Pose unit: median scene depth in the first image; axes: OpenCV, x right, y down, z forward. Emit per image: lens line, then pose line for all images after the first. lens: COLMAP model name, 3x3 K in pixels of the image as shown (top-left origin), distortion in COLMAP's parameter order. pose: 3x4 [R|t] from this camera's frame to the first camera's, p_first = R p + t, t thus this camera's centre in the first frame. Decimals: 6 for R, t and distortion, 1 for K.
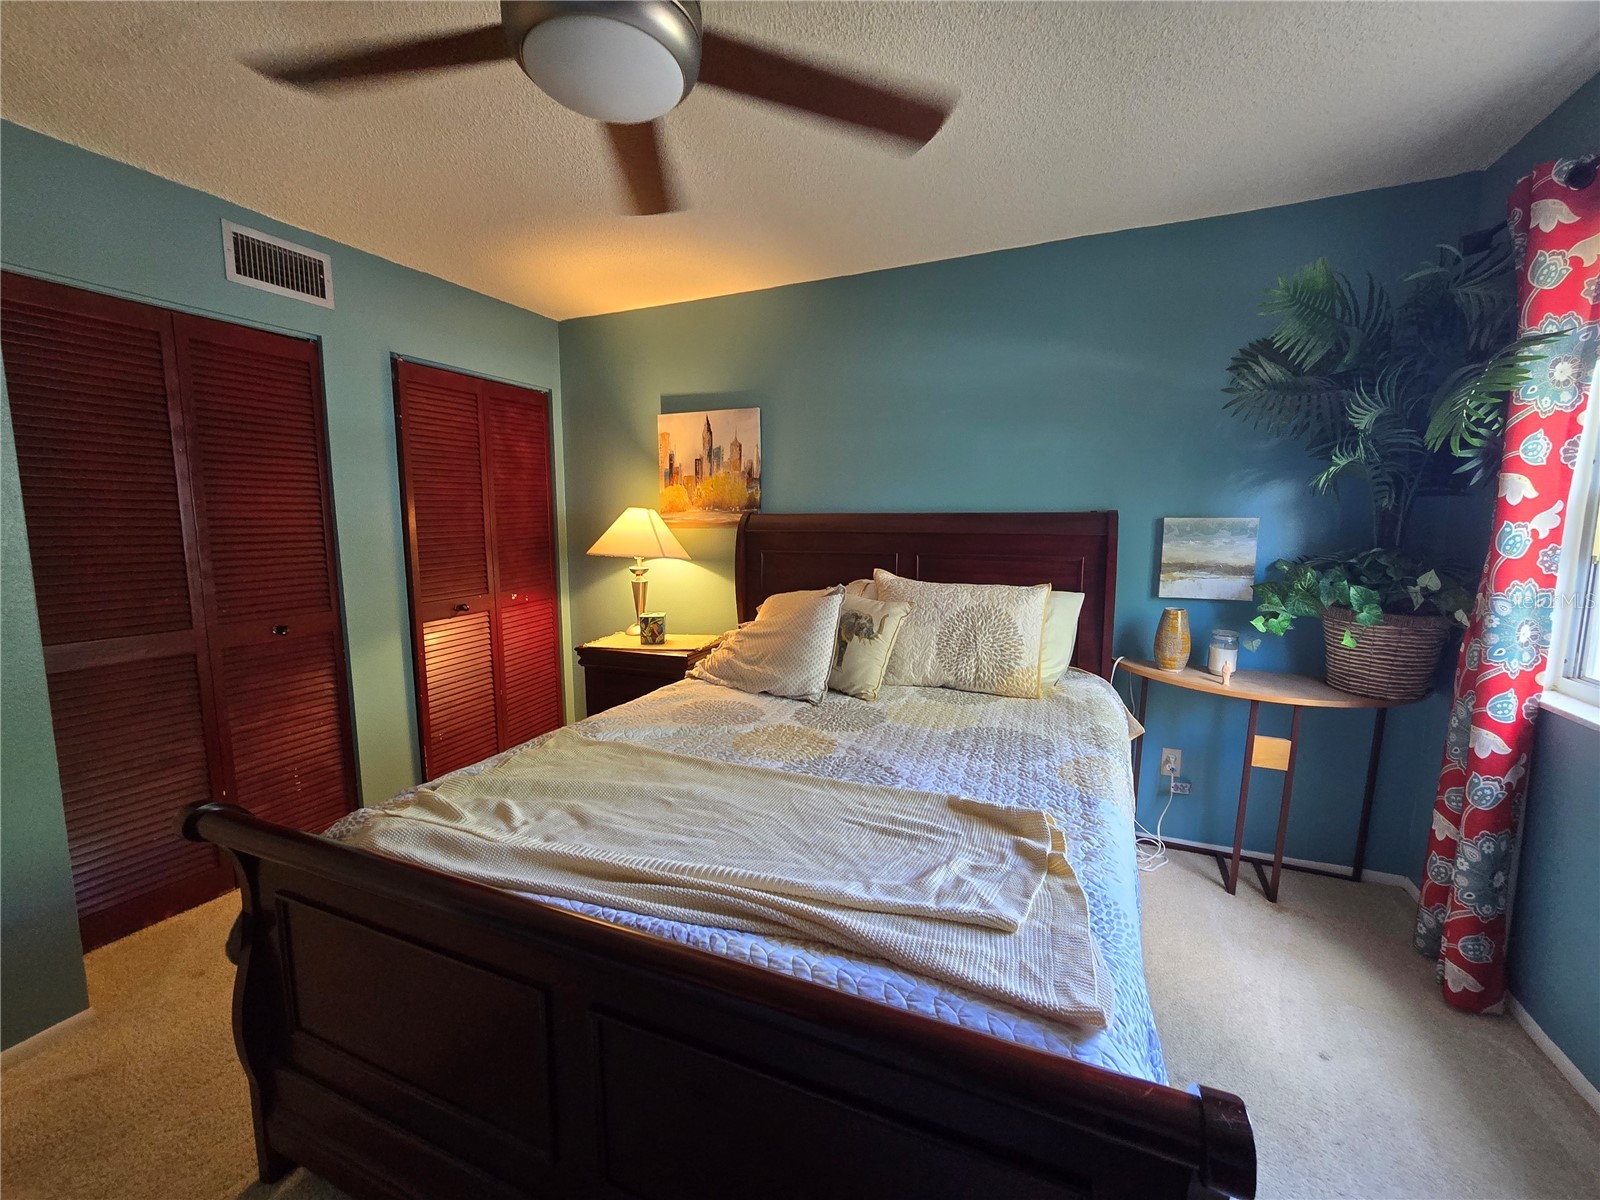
lens RADIAL K [[656.7, 0, 805.1], [0, 656.7, 603.1], [0, 0, 1]] dist [-0.003344, 0.001322]
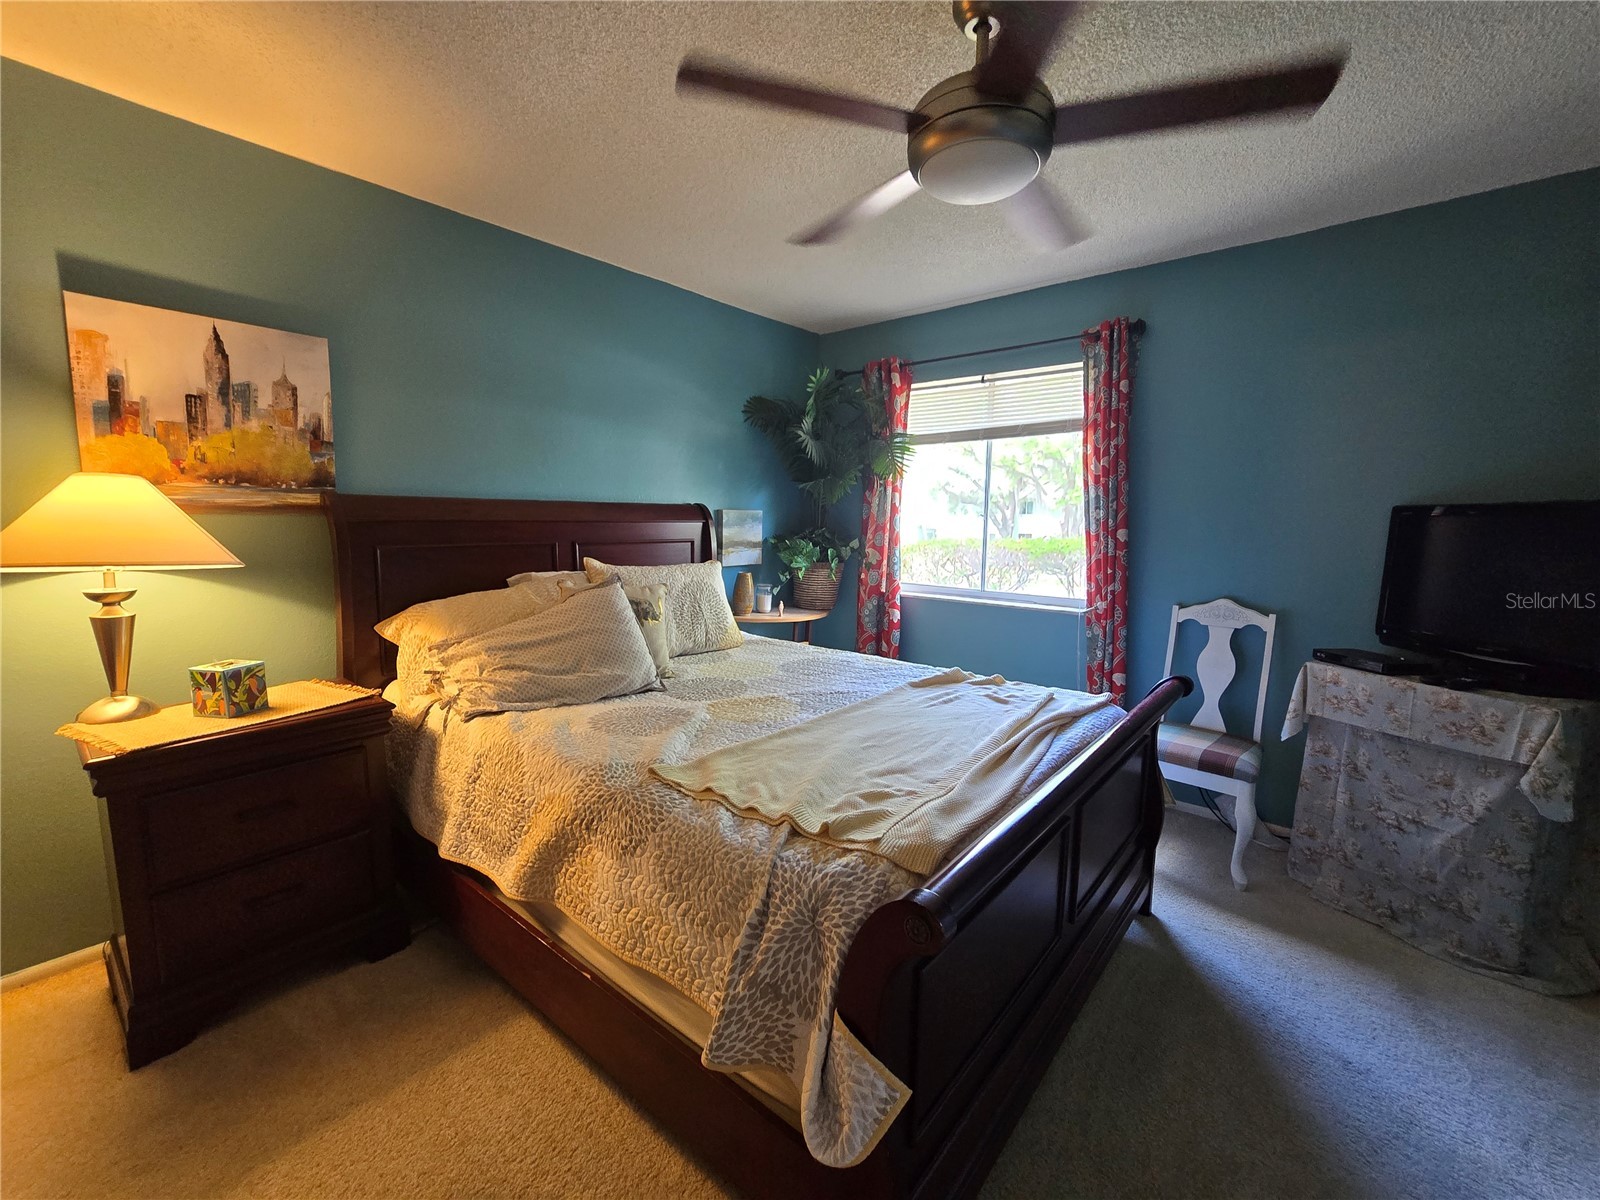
lens RADIAL K [[656.7, 0, 805.9], [0, 656.7, 601.7], [0, 0, 1]] dist [-0.003344, 0.001322]
pose [[0.285097, -0.117692, 0.951246, -0.602001], [0.107966, 0.990060, 0.090136, -0.032838], [-0.952399, 0.077004, 0.294970, 0.335029]]
